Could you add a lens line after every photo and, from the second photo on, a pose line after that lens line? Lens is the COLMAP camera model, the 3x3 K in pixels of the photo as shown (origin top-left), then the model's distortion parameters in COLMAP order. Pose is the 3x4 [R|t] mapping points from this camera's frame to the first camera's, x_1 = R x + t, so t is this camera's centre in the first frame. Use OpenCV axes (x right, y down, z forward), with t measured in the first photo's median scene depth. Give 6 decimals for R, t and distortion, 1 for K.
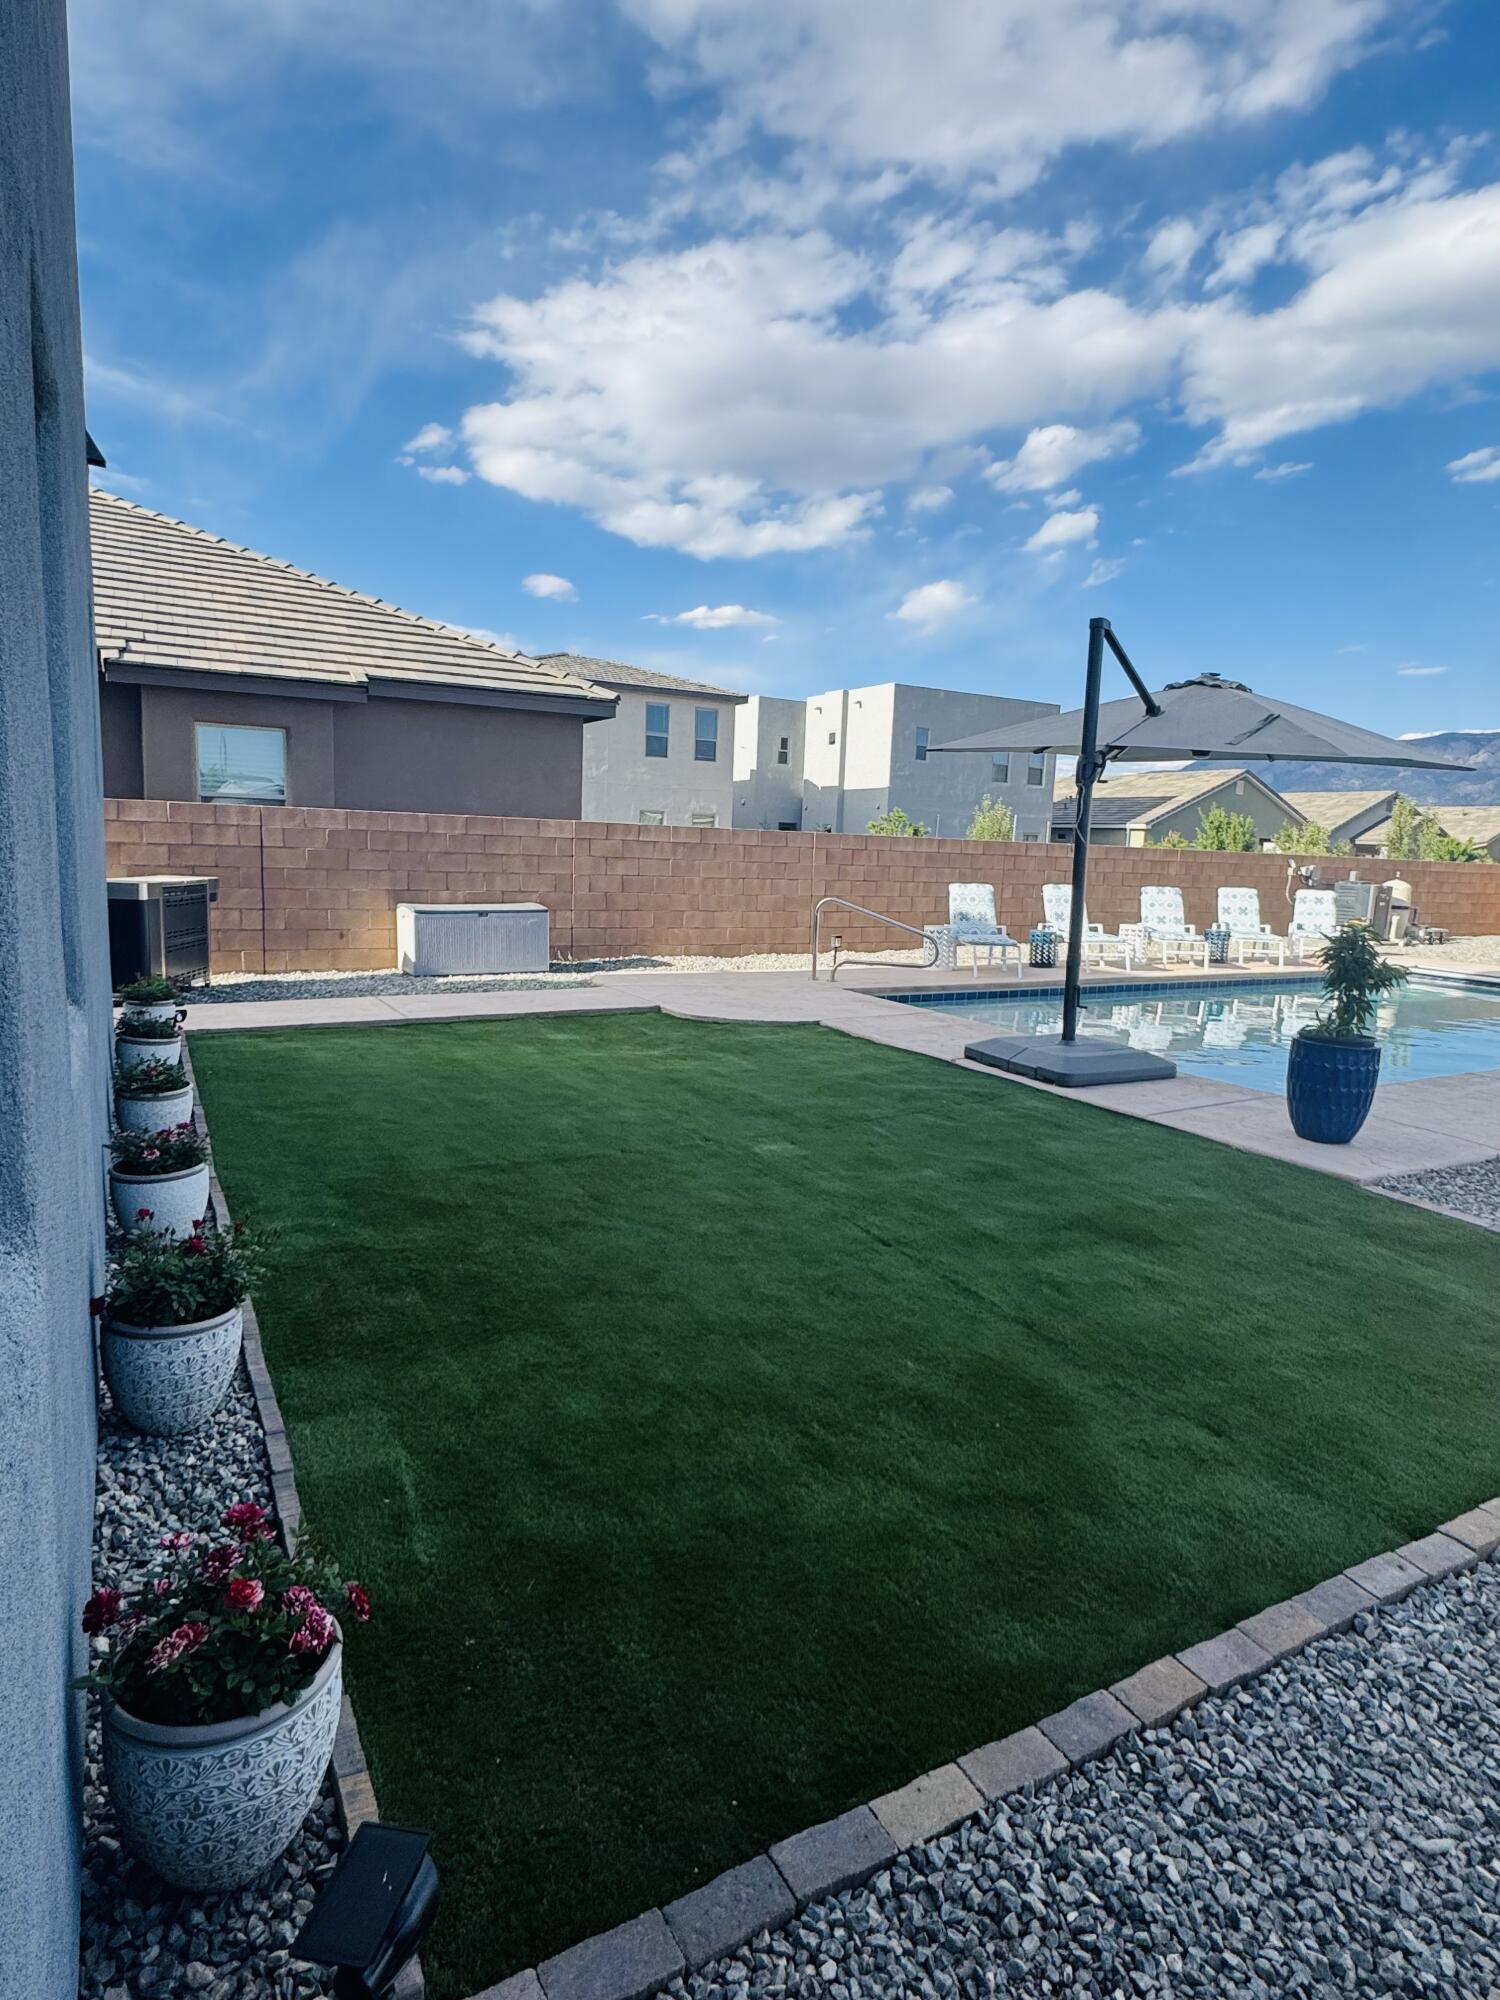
lens RADIAL K [[1098.7, 0, 748.5], [0, 1098.7, 1001.0], [0, 0, 1]] dist [-0.003183, 0.000898]
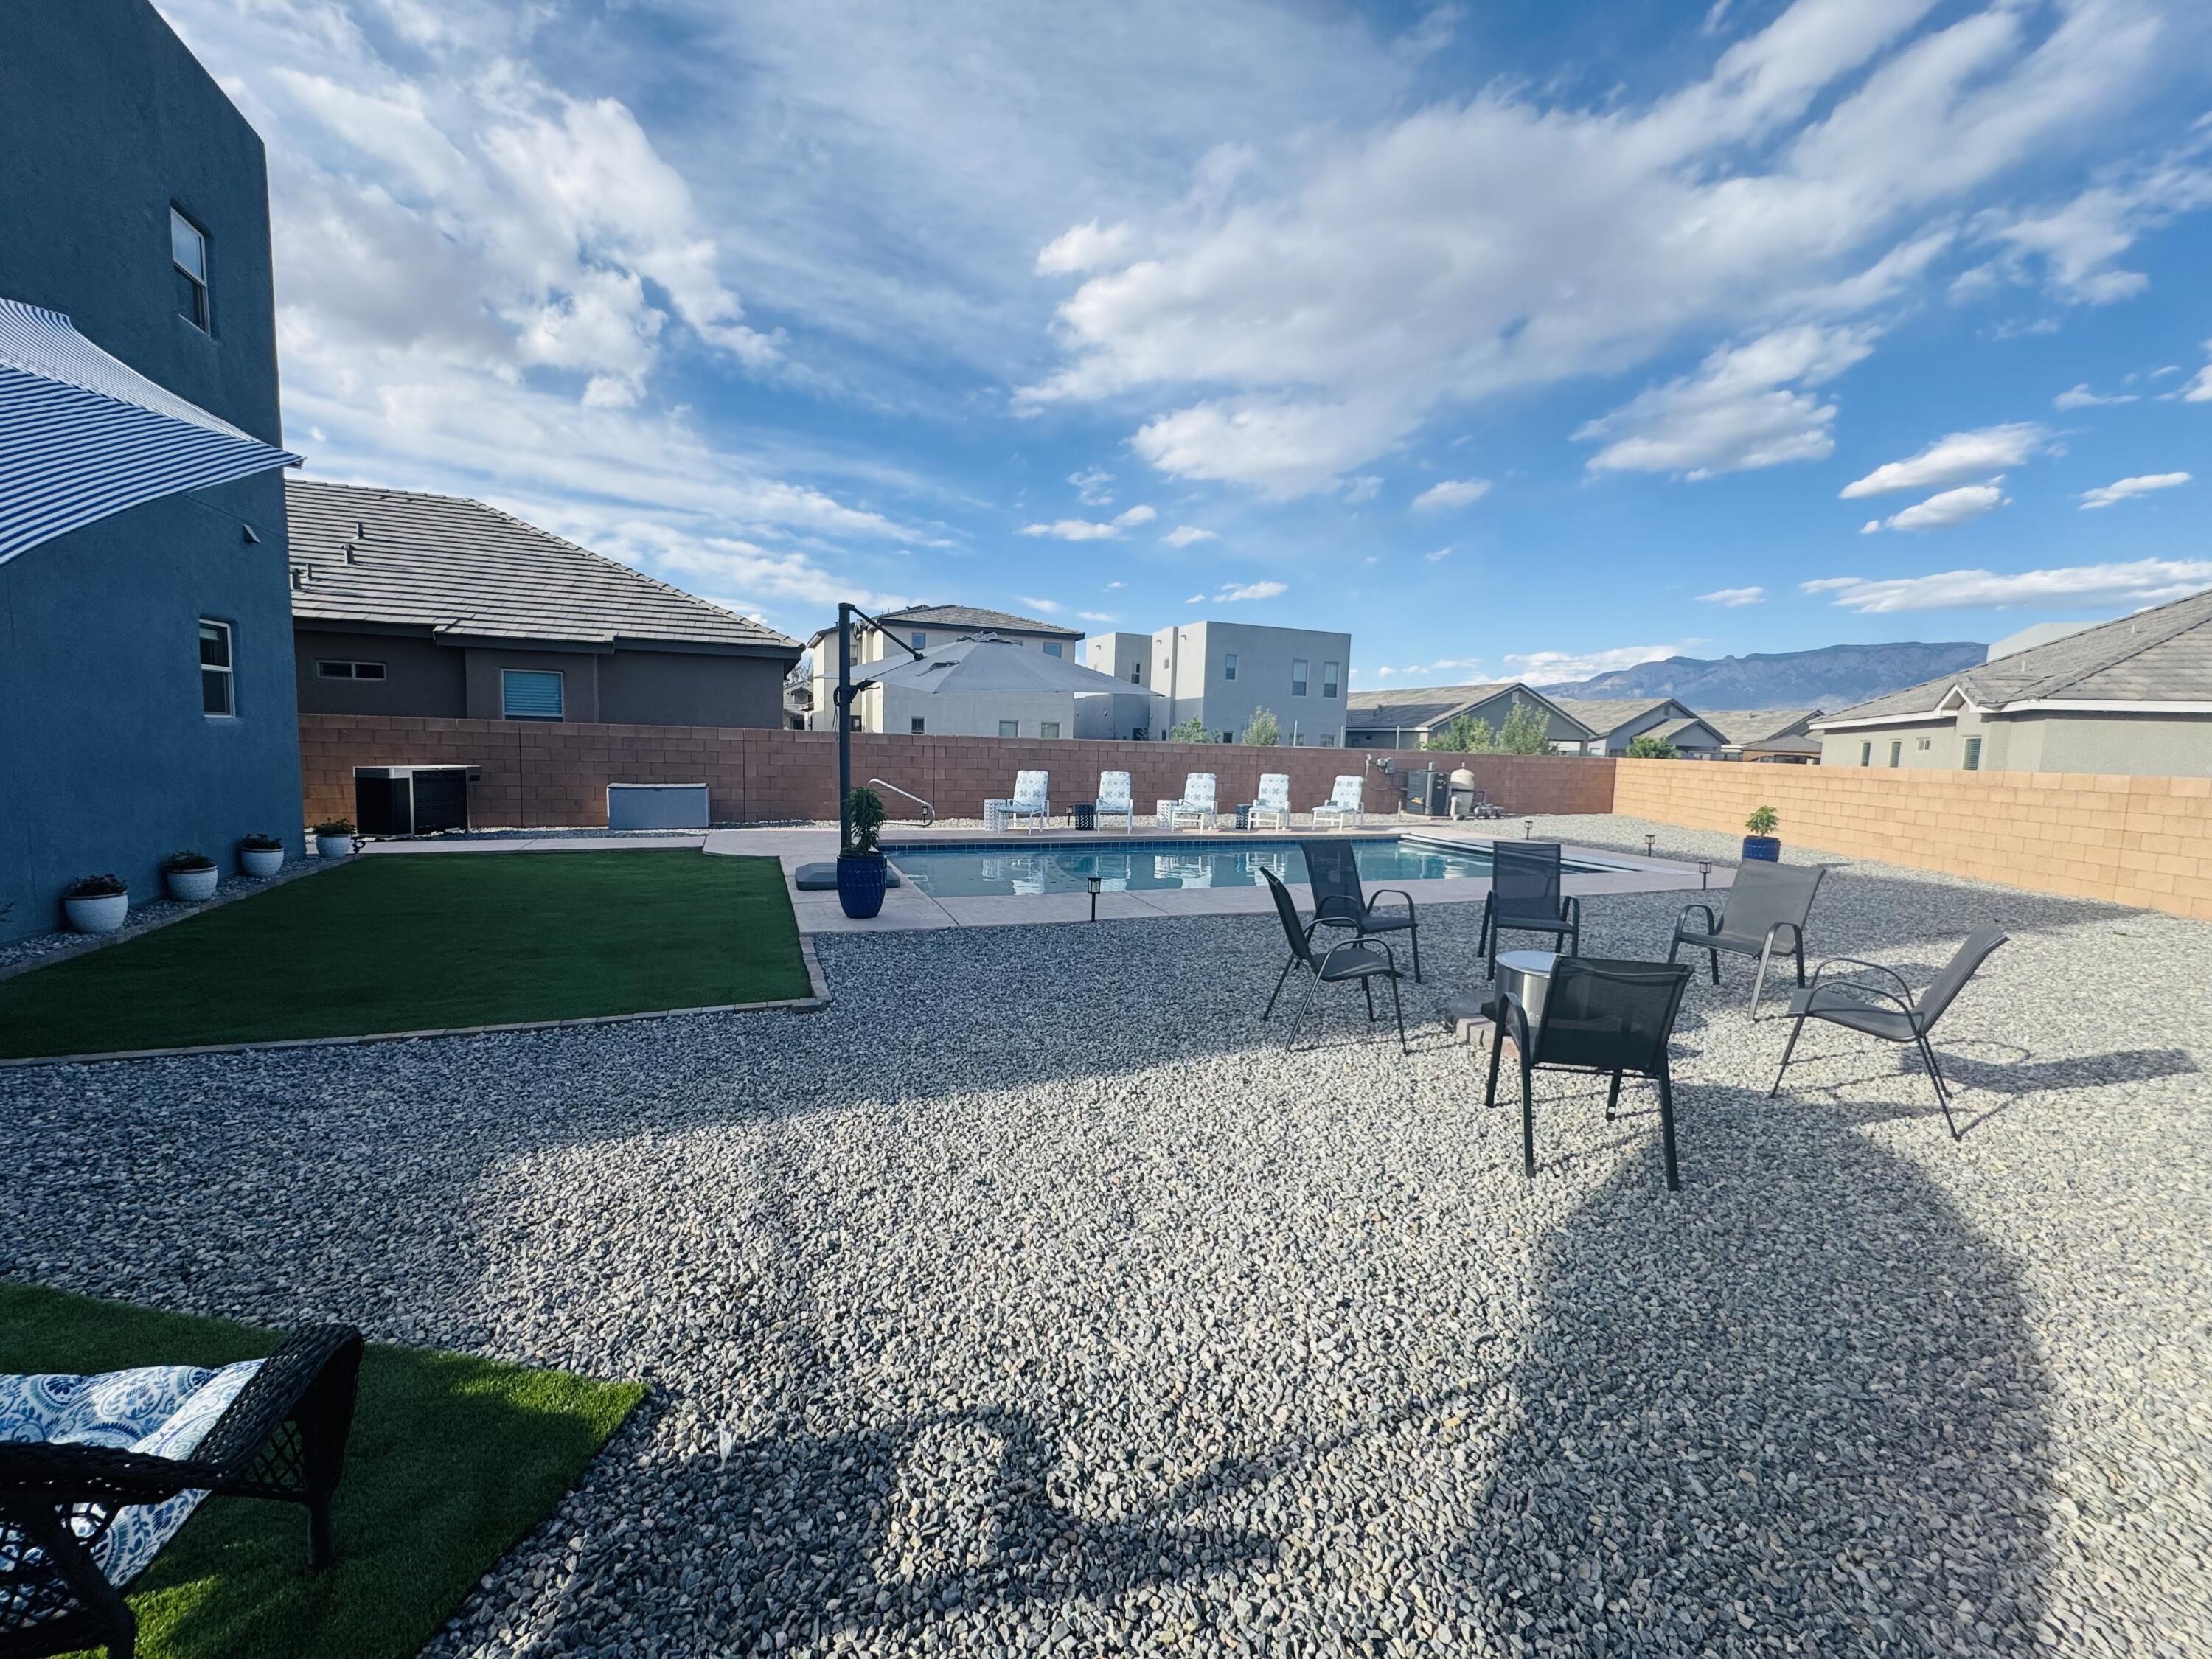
lens RADIAL K [[890.0, 0, 1106.7], [0, 890.0, 839.9], [0, 0, 1]] dist [-0.003070, 0.000552]
pose [[0.991266, 0.007536, -0.131663, 1.000074], [-0.012461, 0.999251, -0.036625, 0.051558], [0.131288, 0.037946, 0.990618, -0.269054]]
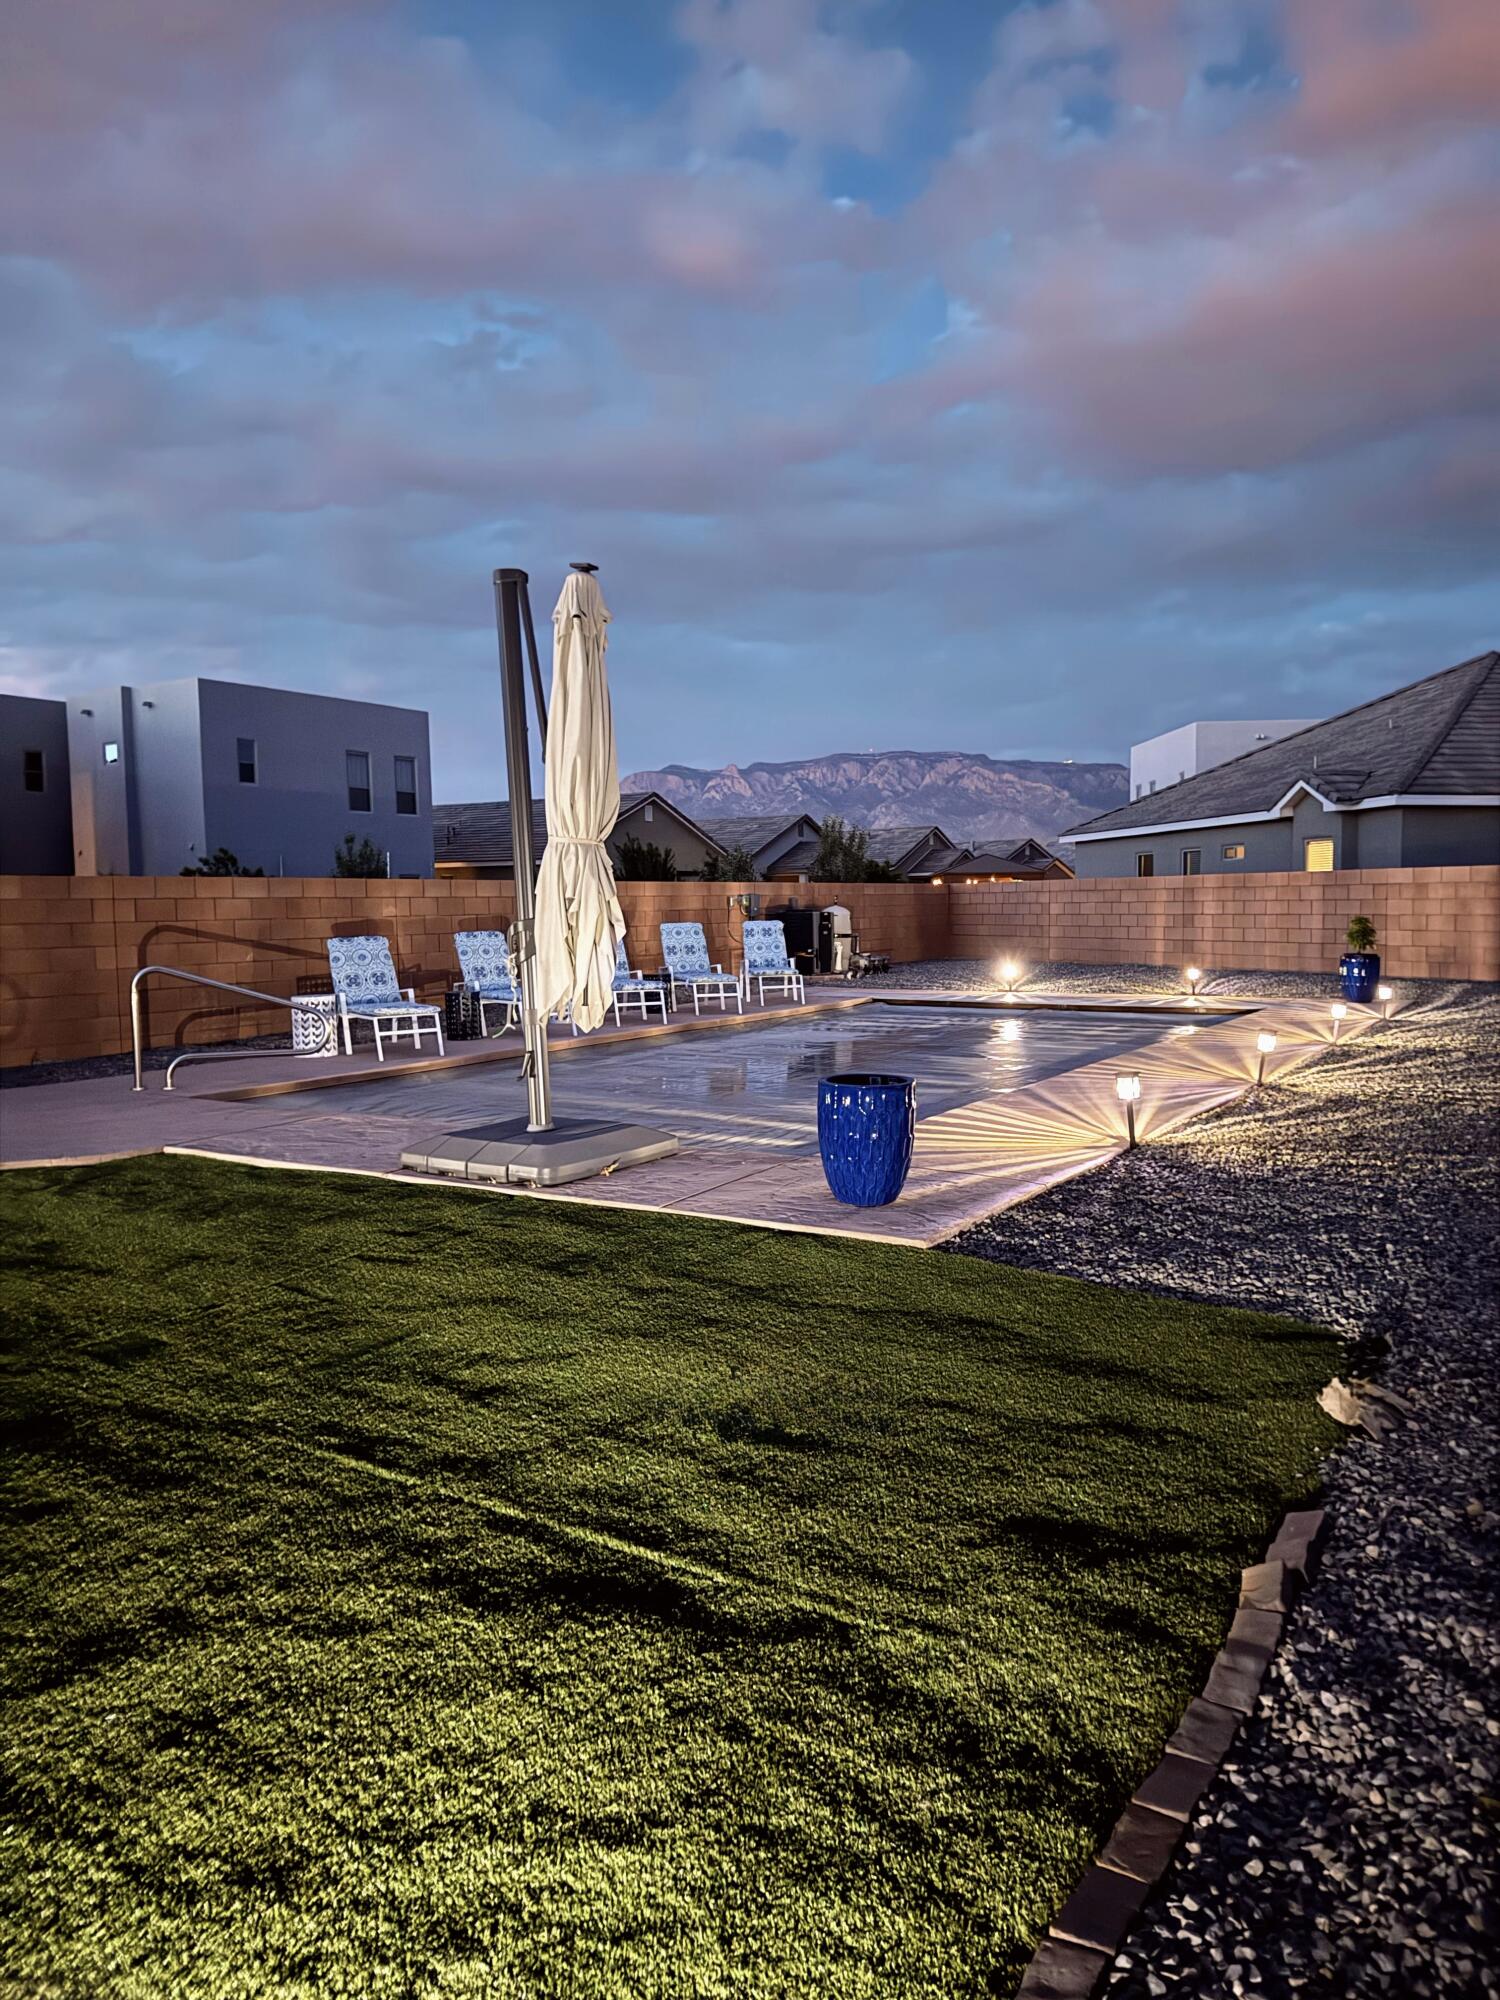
lens RADIAL K [[1399.7, 0, 755.6], [0, 1399.7, 1001.3], [0, 0, 1]] dist [0.138959, -0.226881]
pose [[0.878975, -0.086243, 0.469004, -0.024886], [0.116868, 0.992476, -0.036523, 0.005318], [-0.462325, 0.086914, 0.882441, 0.097651]]
